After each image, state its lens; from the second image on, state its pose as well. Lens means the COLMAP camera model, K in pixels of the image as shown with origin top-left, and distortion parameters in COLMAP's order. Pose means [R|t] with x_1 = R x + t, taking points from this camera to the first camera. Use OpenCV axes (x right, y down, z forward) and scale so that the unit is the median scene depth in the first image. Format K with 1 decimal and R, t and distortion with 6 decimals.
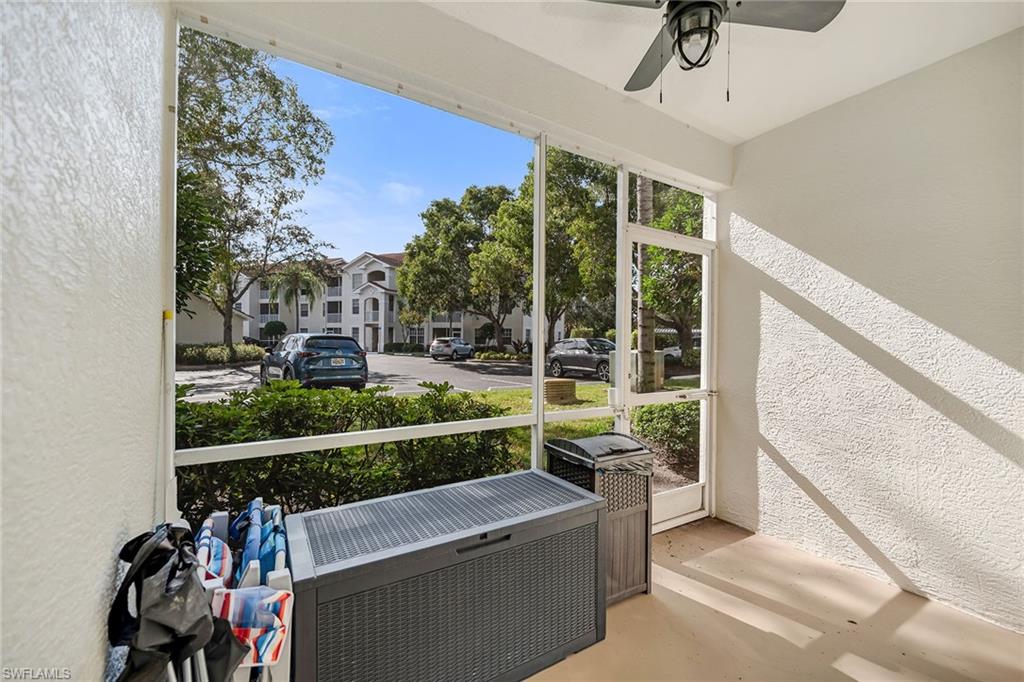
lens RADIAL K [[412.0, 0, 512.0], [0, 412.0, 341.0], [0, 0, 1]] dist [0.000432, 0.000155]
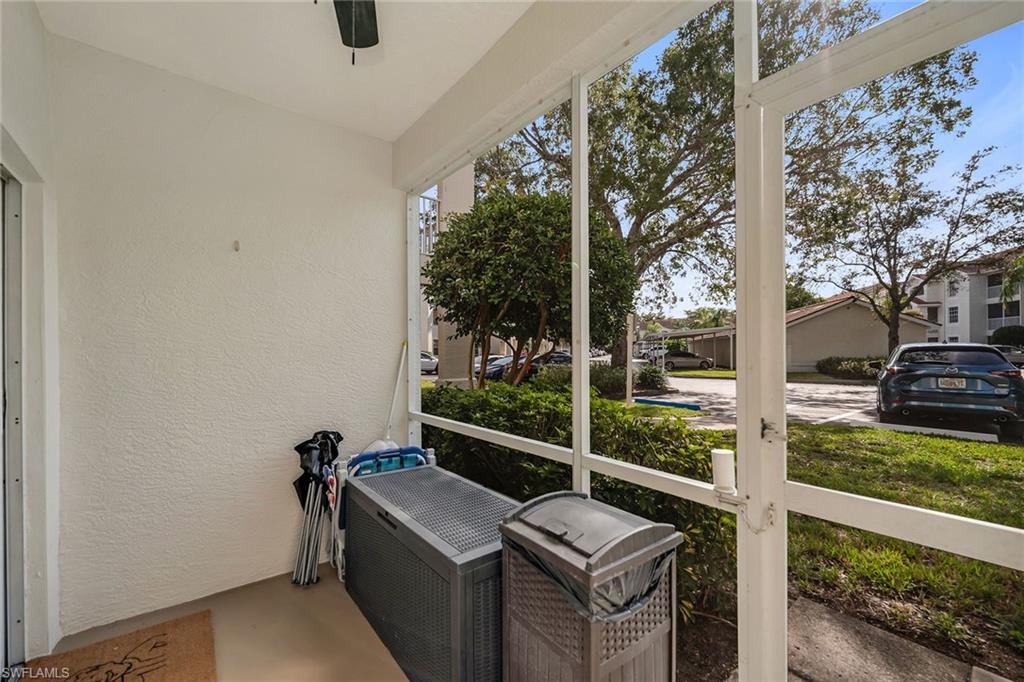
lens RADIAL K [[412.0, 0, 512.0], [0, 412.0, 341.0], [0, 0, 1]] dist [0.000432, 0.000155]
pose [[0.125525, -0.038392, -0.991347, 0.090416], [0.006407, 0.999261, -0.037887, 0.000536], [0.992070, -0.001596, 0.125678, 0.090892]]
